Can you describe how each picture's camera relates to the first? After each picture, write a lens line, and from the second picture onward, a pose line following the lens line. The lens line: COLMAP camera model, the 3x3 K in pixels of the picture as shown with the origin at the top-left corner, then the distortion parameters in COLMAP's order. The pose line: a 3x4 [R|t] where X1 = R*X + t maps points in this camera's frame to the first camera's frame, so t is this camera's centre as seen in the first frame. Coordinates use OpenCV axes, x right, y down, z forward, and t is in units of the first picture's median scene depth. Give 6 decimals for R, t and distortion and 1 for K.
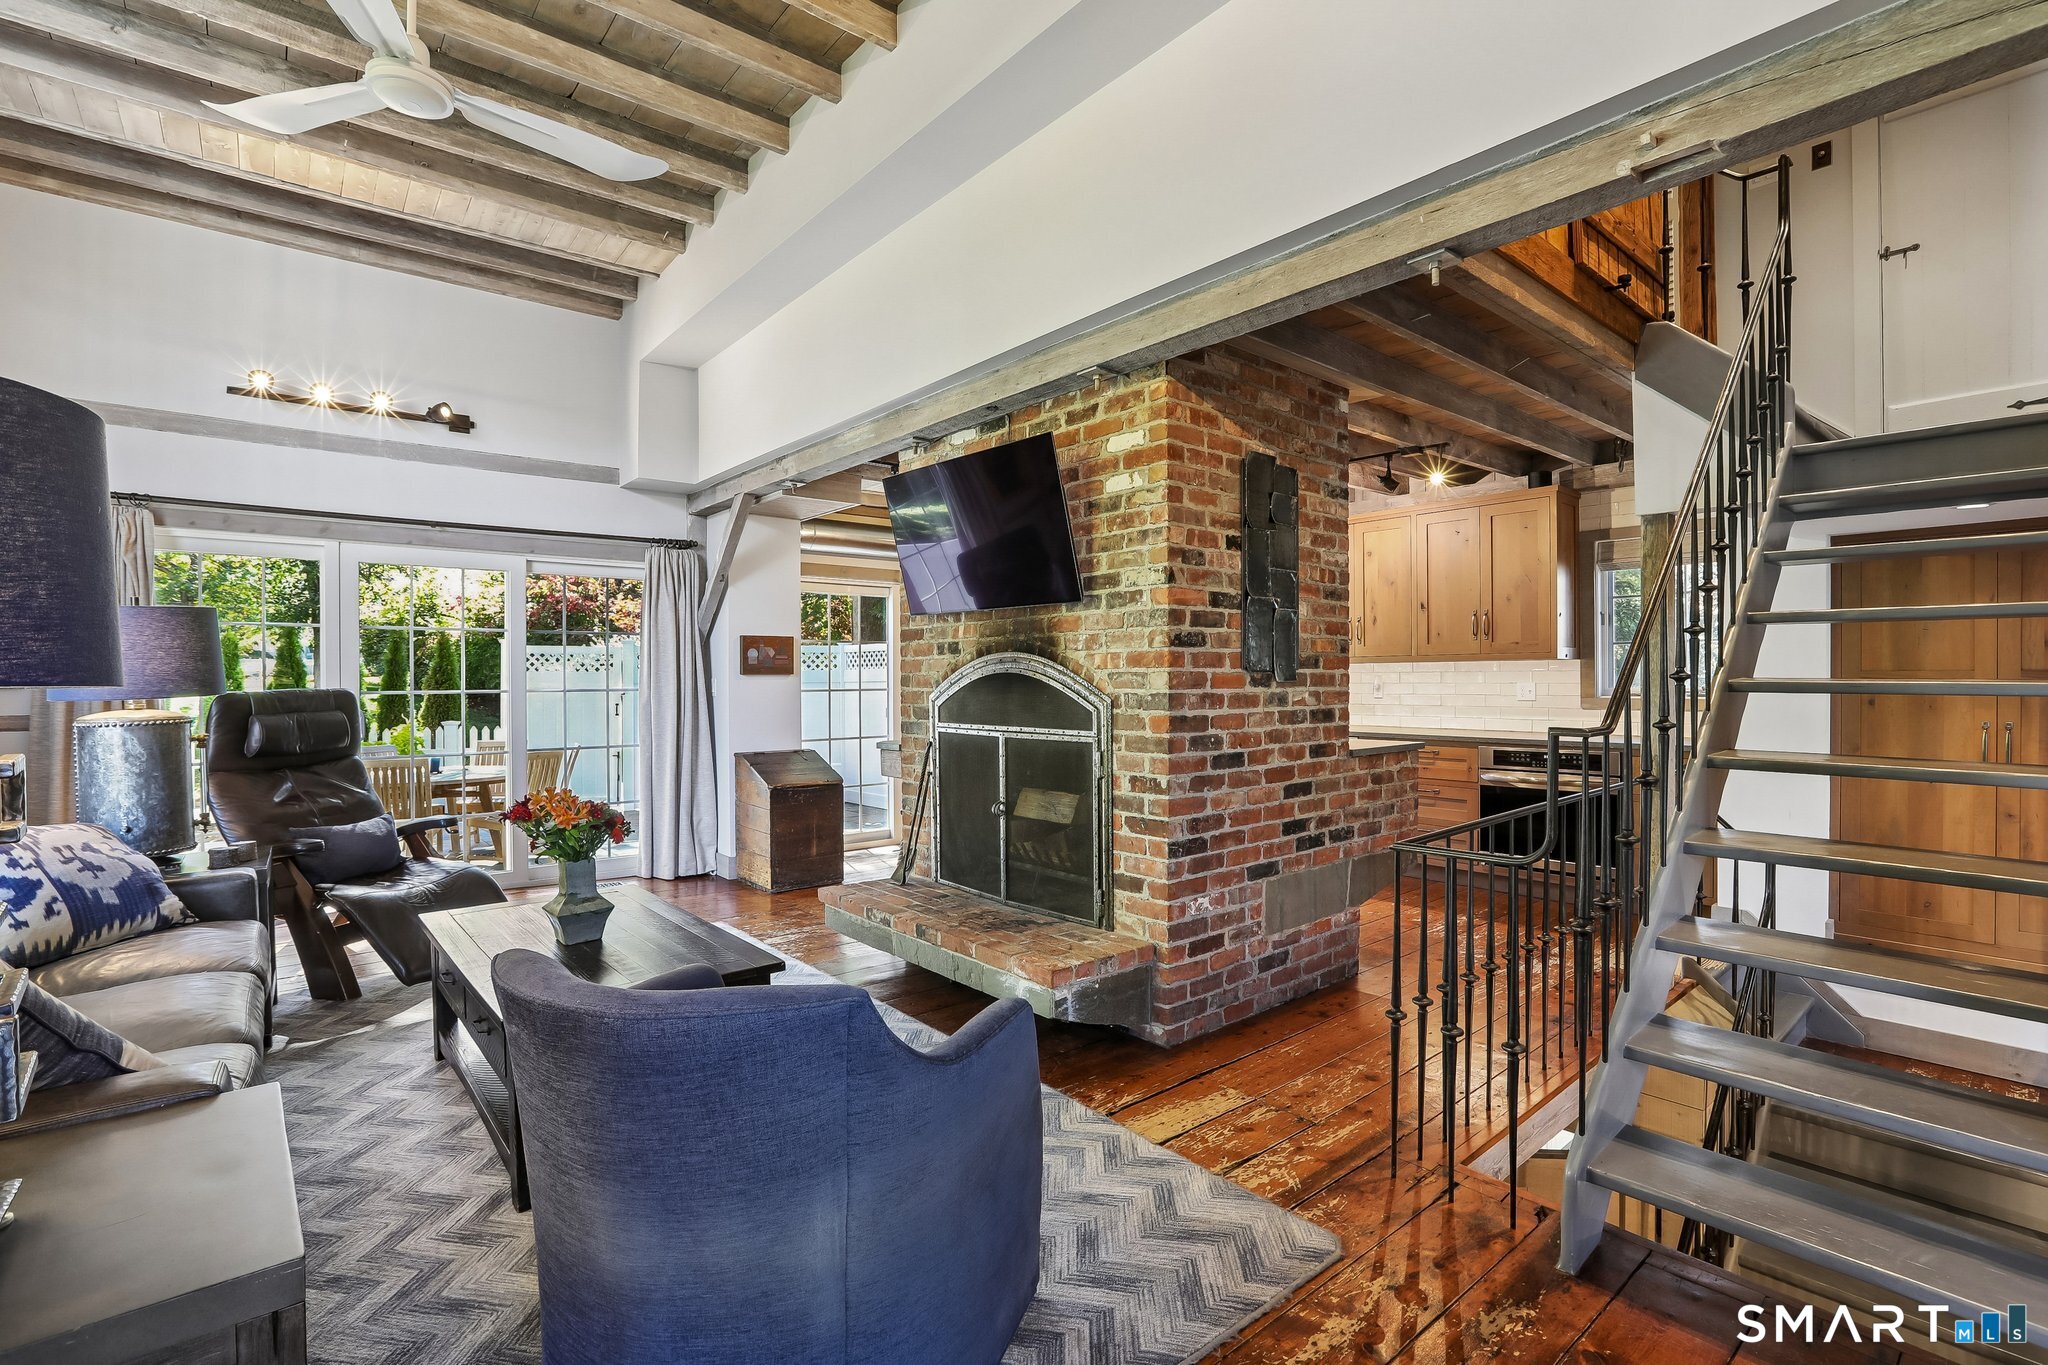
lens RADIAL K [[950.6, 0, 1022.9], [0, 950.6, 676.2], [0, 0, 1]] dist [-0.064607, 0.025409]
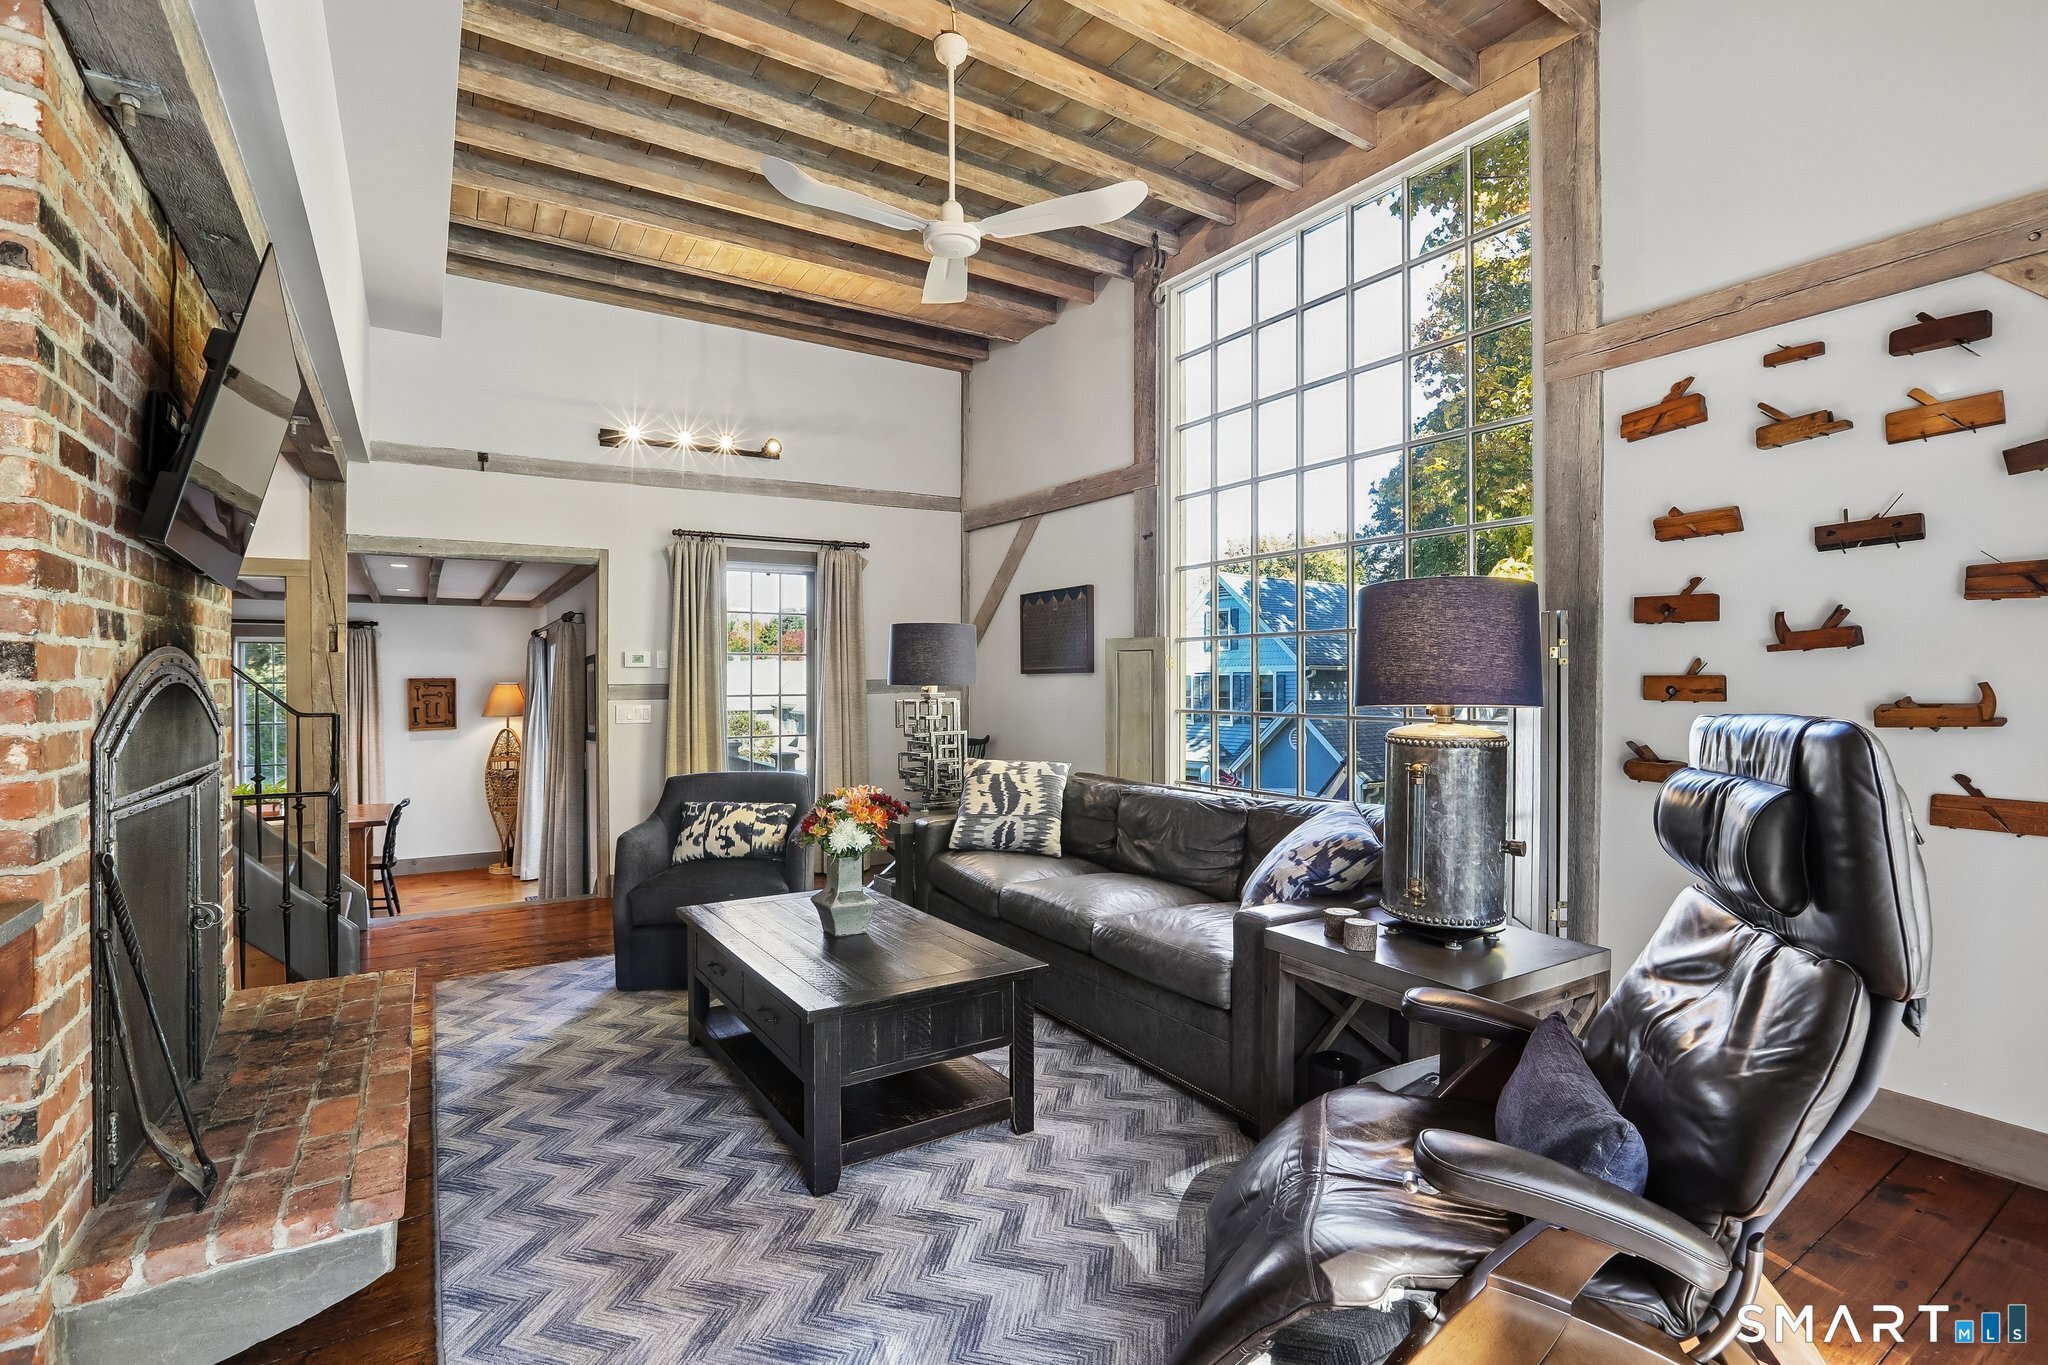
lens RADIAL K [[950.6, 0, 1022.9], [0, 950.6, 676.2], [0, 0, 1]] dist [-0.064607, 0.025409]
pose [[-0.992695, 0.009892, 0.120244, -0.608741], [0.009530, 0.999948, -0.003583, -0.000718], [-0.120273, -0.002411, -0.992738, 1.538550]]
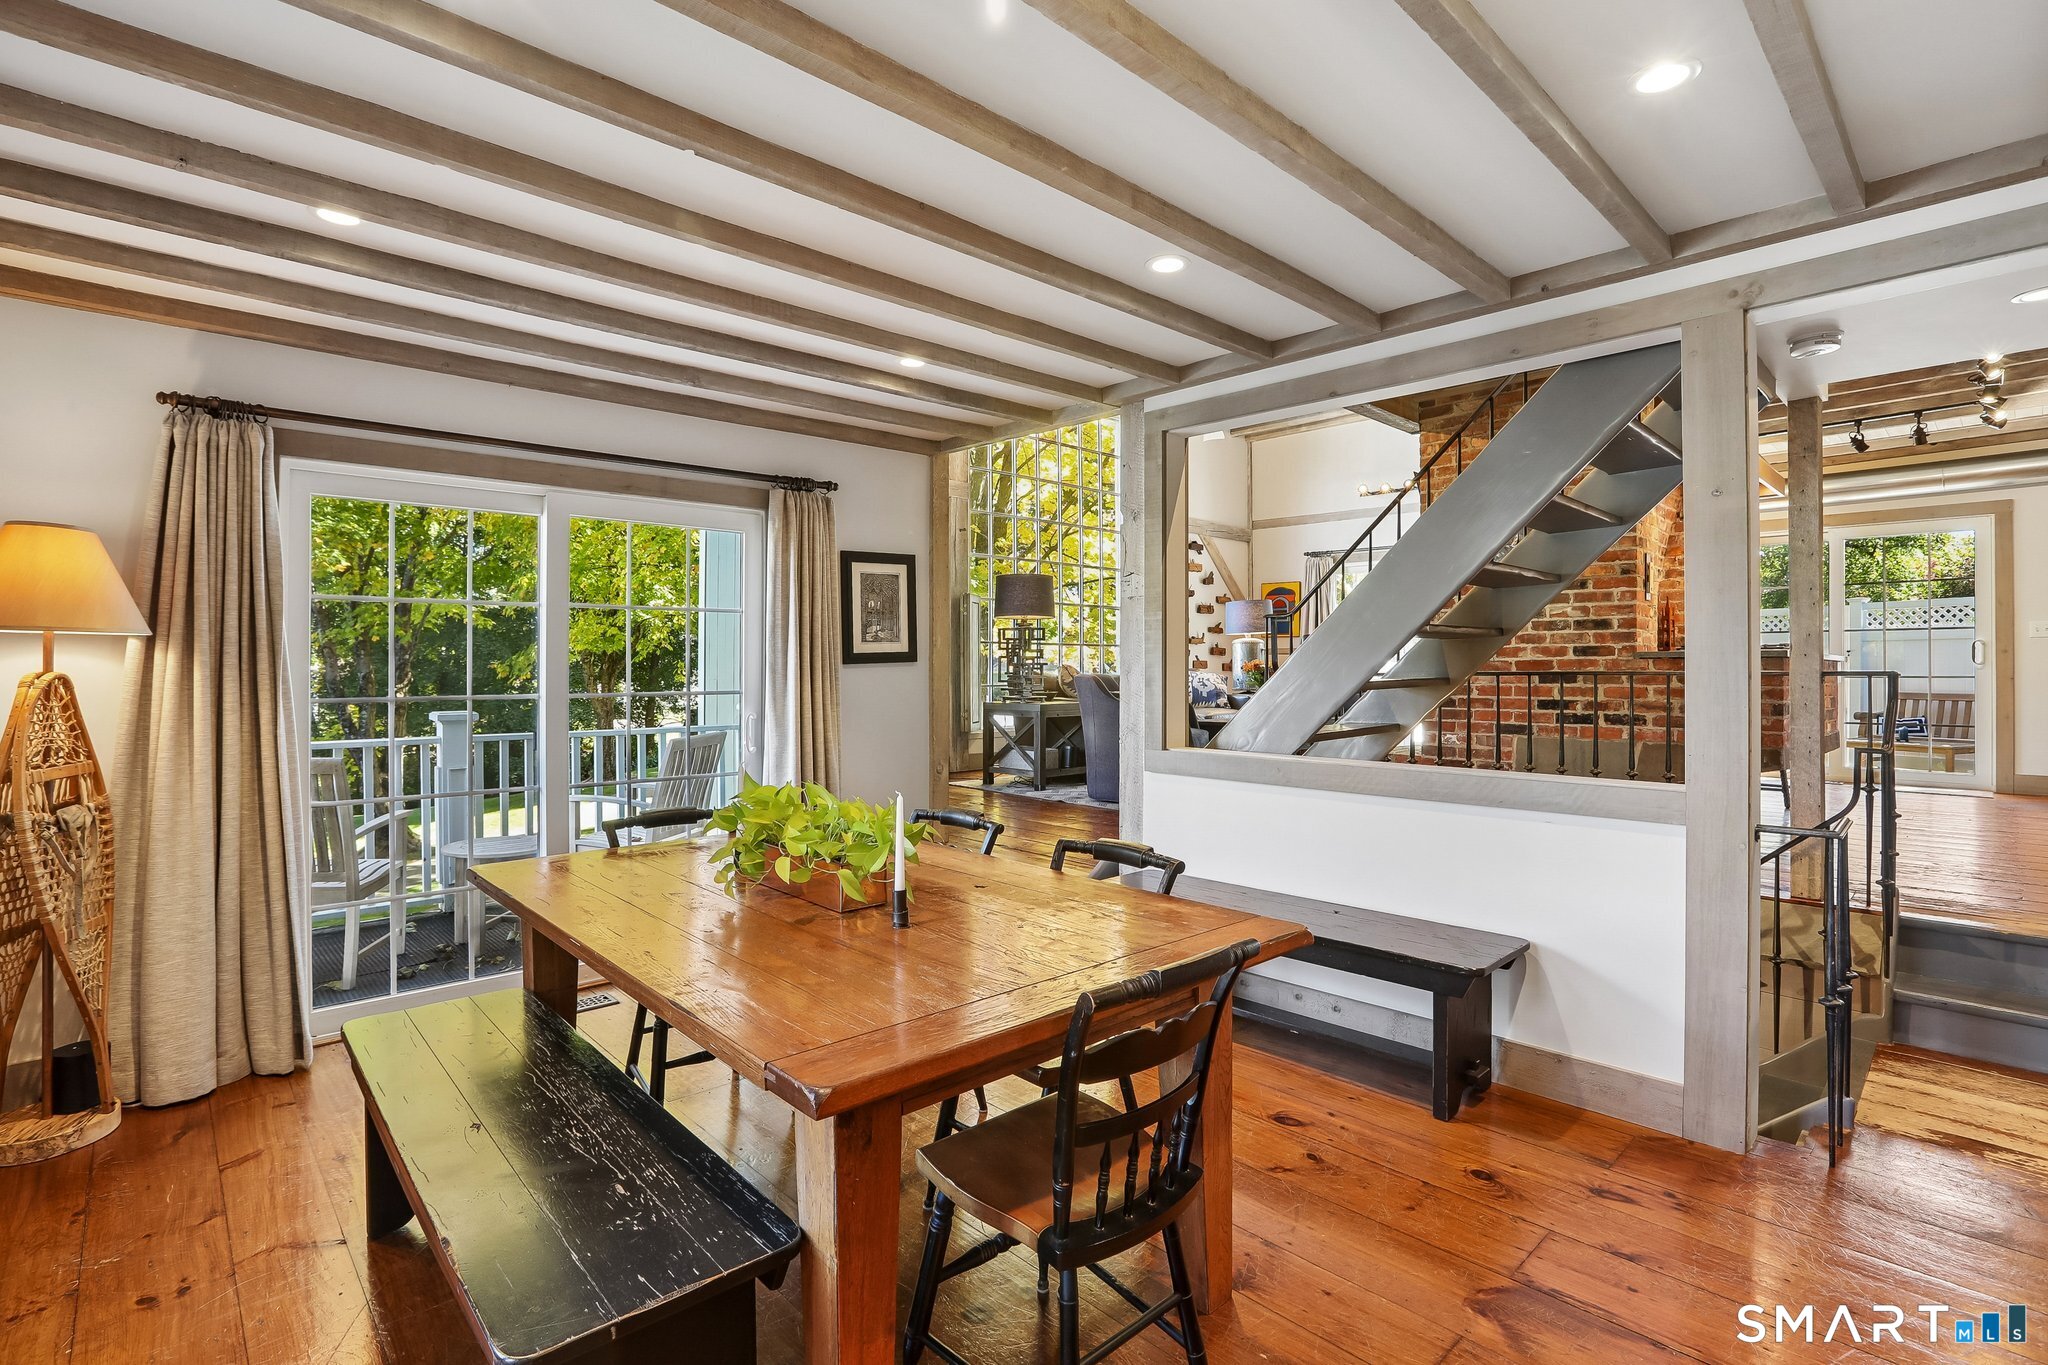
lens RADIAL K [[950.6, 0, 1022.9], [0, 950.6, 676.2], [0, 0, 1]] dist [-0.064607, 0.025409]
pose [[0.036626, 0.009898, -0.999280, 1.623525], [0.003280, 0.999944, 0.010024, 0.100880], [0.999324, -0.003644, 0.036591, 0.167767]]
